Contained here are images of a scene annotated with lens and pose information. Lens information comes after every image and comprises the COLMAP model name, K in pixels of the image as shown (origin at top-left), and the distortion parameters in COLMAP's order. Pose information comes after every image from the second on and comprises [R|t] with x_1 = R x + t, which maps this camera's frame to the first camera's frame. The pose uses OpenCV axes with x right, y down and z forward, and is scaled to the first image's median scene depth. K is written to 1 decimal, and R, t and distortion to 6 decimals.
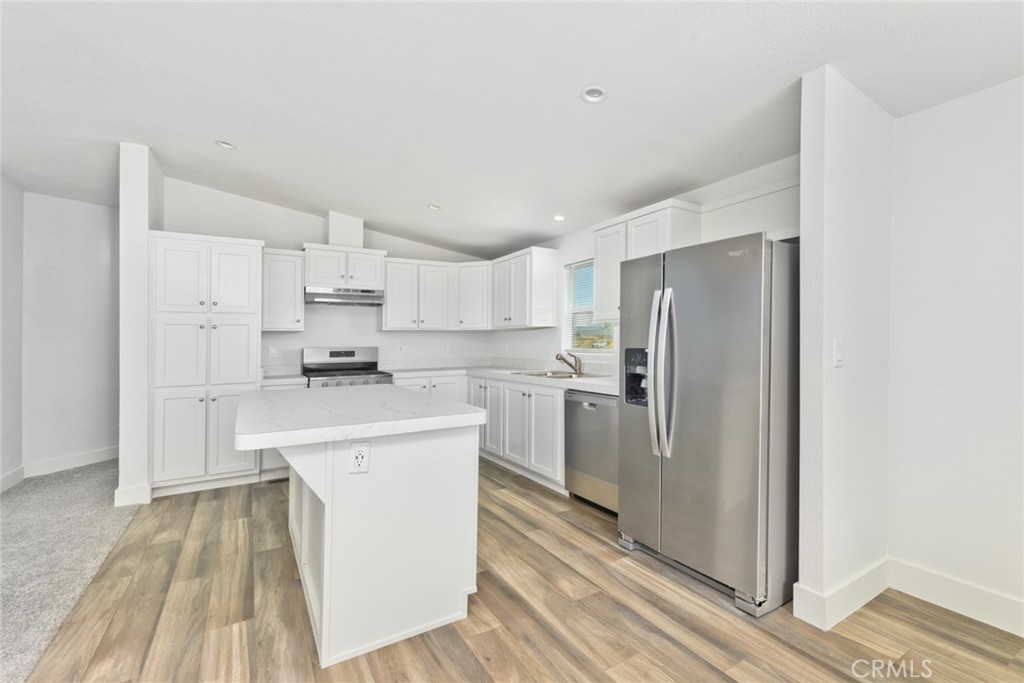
lens RADIAL K [[439.9, 0, 512.0], [0, 439.9, 341.5], [0, 0, 1]] dist [0.000137, 0.000121]
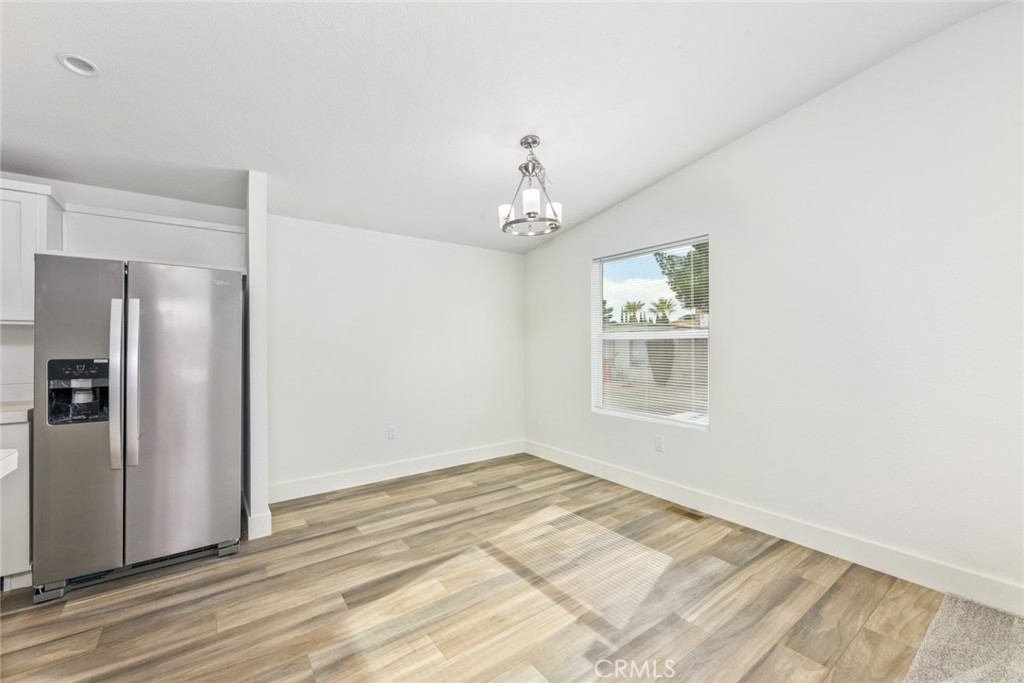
lens RADIAL K [[406.9, 0, 512.0], [0, 406.9, 341.5], [0, 0, 1]] dist [0.002113, 0.000330]
pose [[-0.095151, 0.020103, 0.995260, -0.782009], [0.004202, 0.999795, -0.019793, -0.001321], [-0.995454, 0.002299, -0.095216, 0.260839]]
